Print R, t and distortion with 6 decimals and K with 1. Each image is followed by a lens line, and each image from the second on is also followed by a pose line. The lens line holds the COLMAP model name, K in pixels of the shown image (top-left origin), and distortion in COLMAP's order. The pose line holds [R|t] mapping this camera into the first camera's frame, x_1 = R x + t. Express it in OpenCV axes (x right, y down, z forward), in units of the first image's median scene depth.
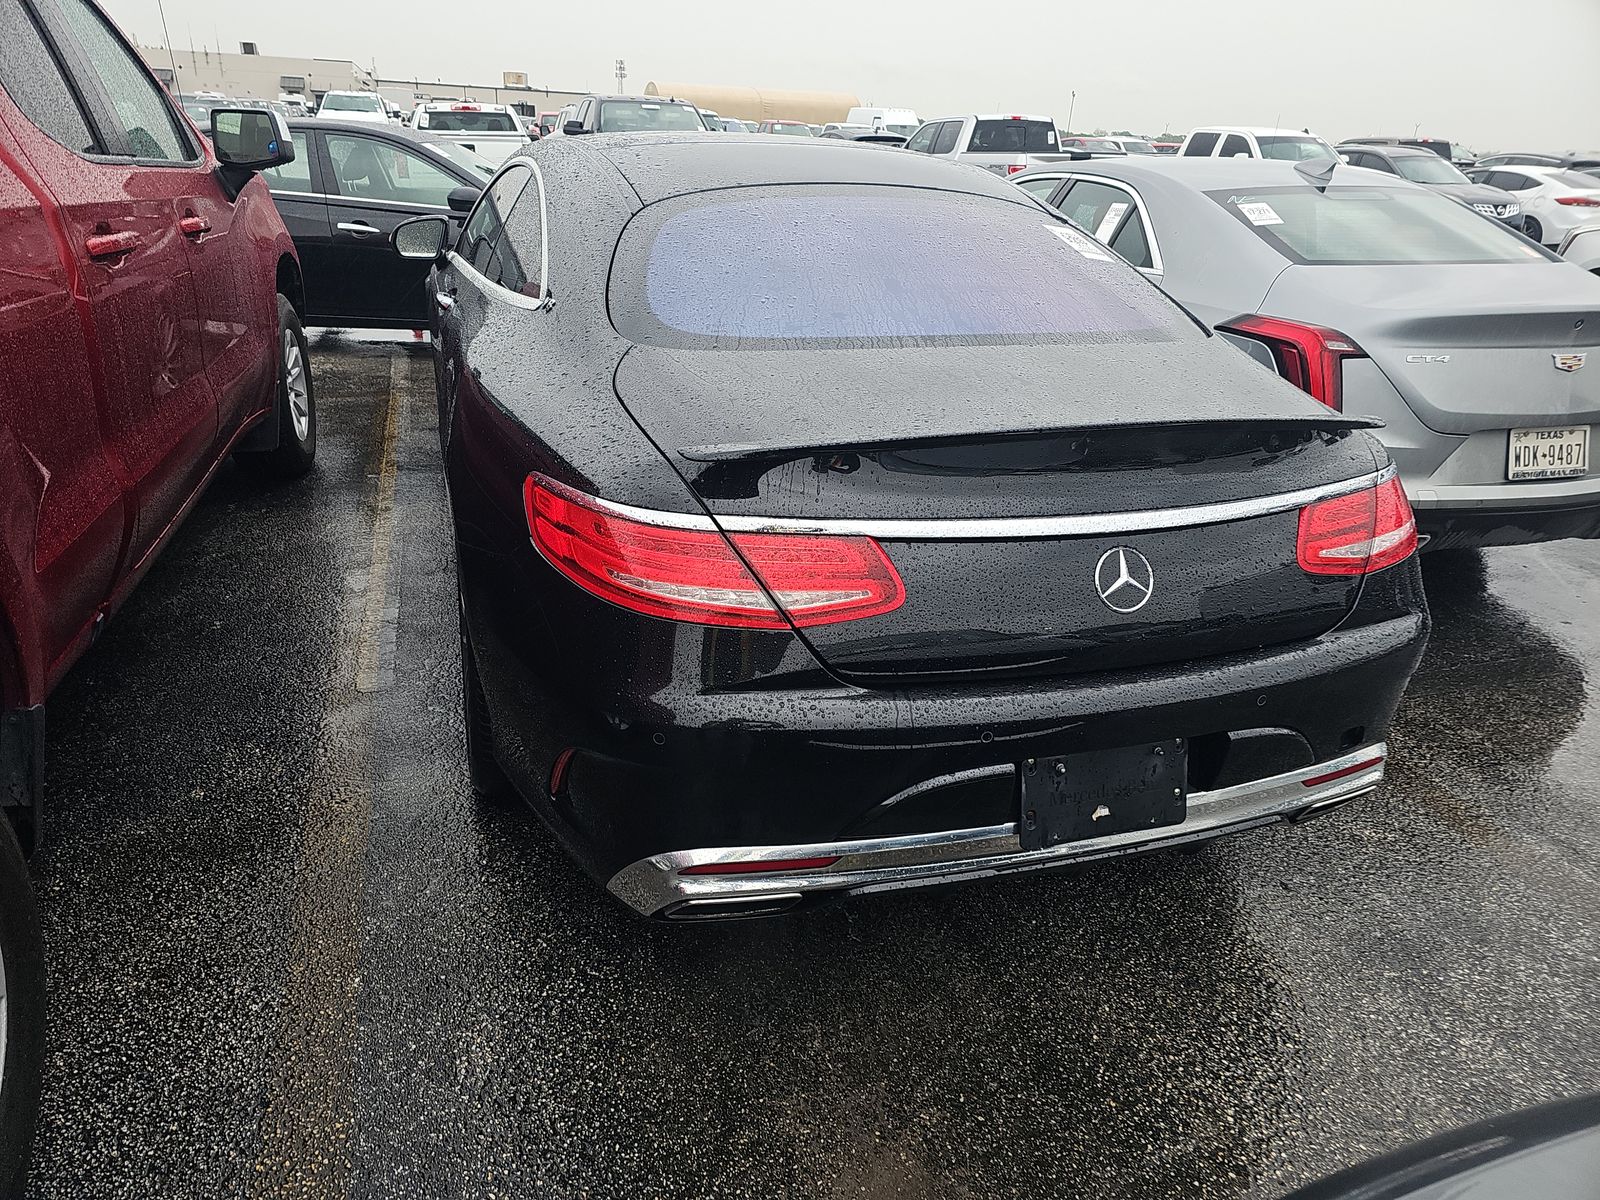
lens RADIAL K [[1095.7, 0, 760.6], [0, 1095.7, 594.4], [0, 0, 1]] dist [0.036270, -0.044026]
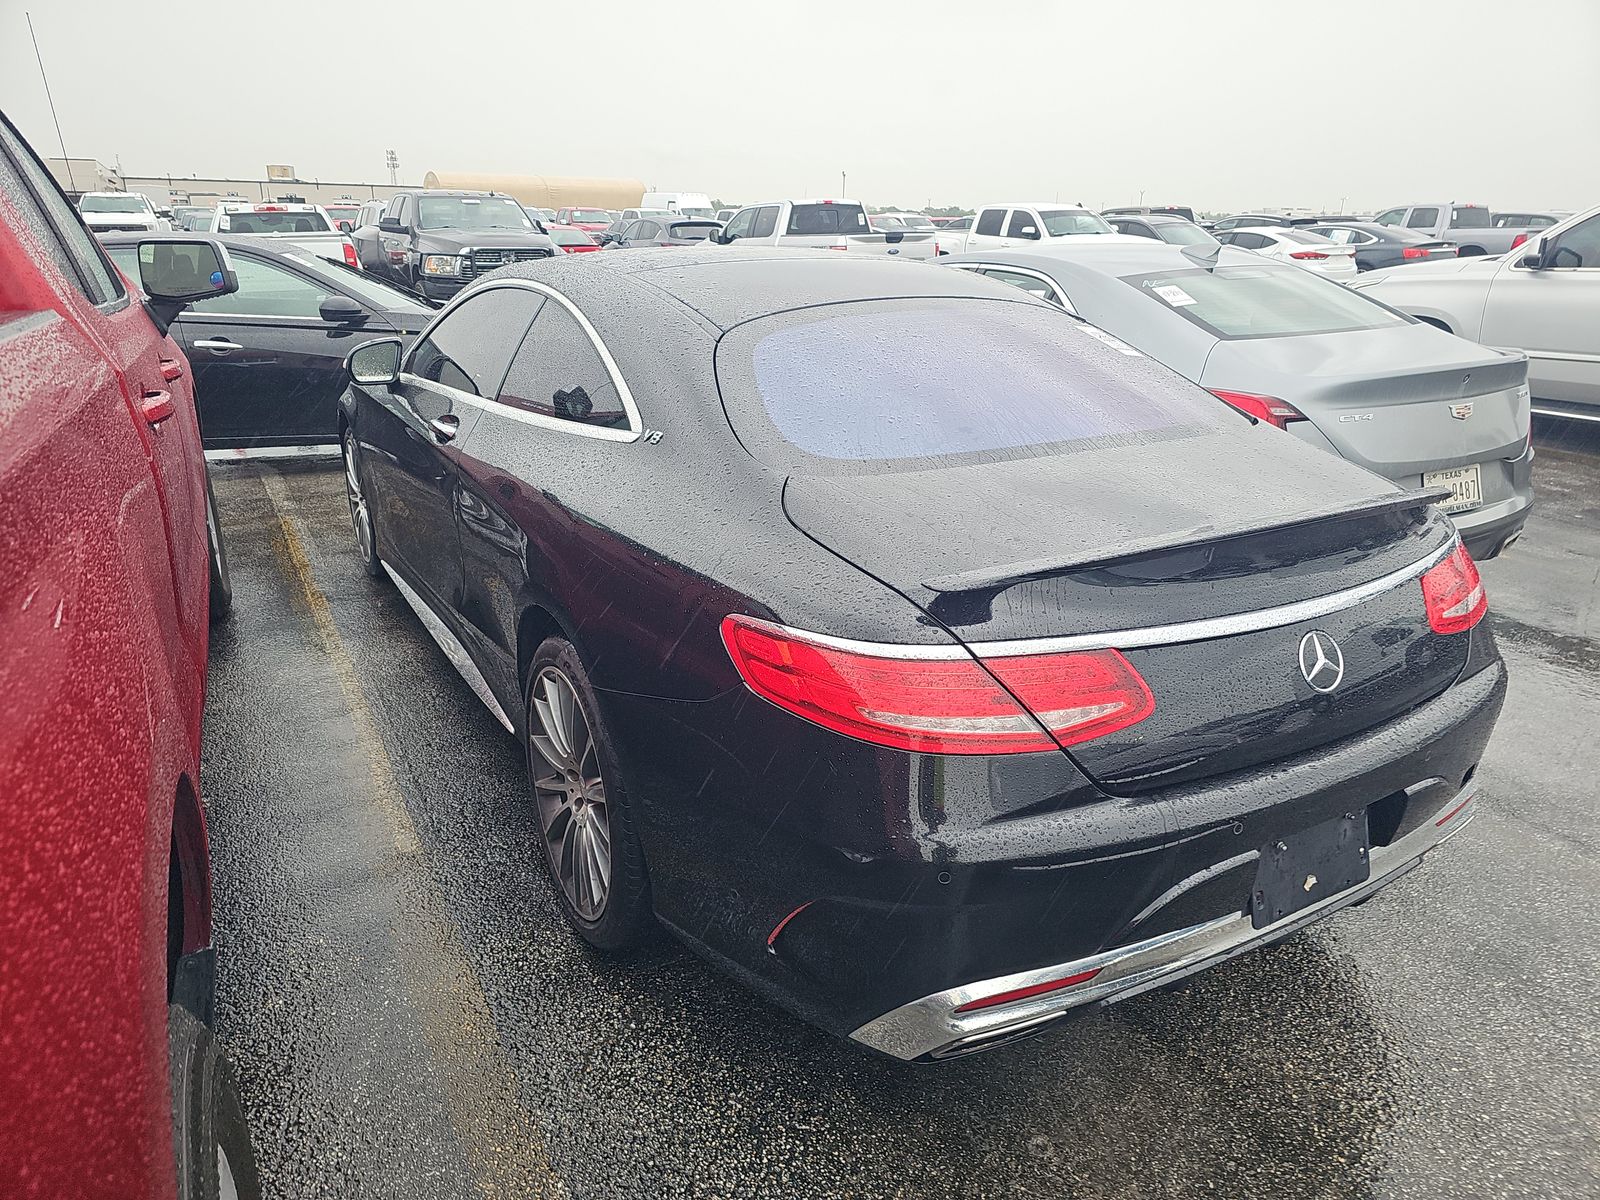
lens RADIAL K [[1095.7, 0, 794.5], [0, 1095.7, 586.6], [0, 0, 1]] dist [0.036270, -0.044026]
pose [[0.975741, -0.098925, 0.195302, -0.189098], [0.112272, 0.991956, -0.058469, -0.040791], [-0.187947, 0.078978, 0.978999, 0.019674]]
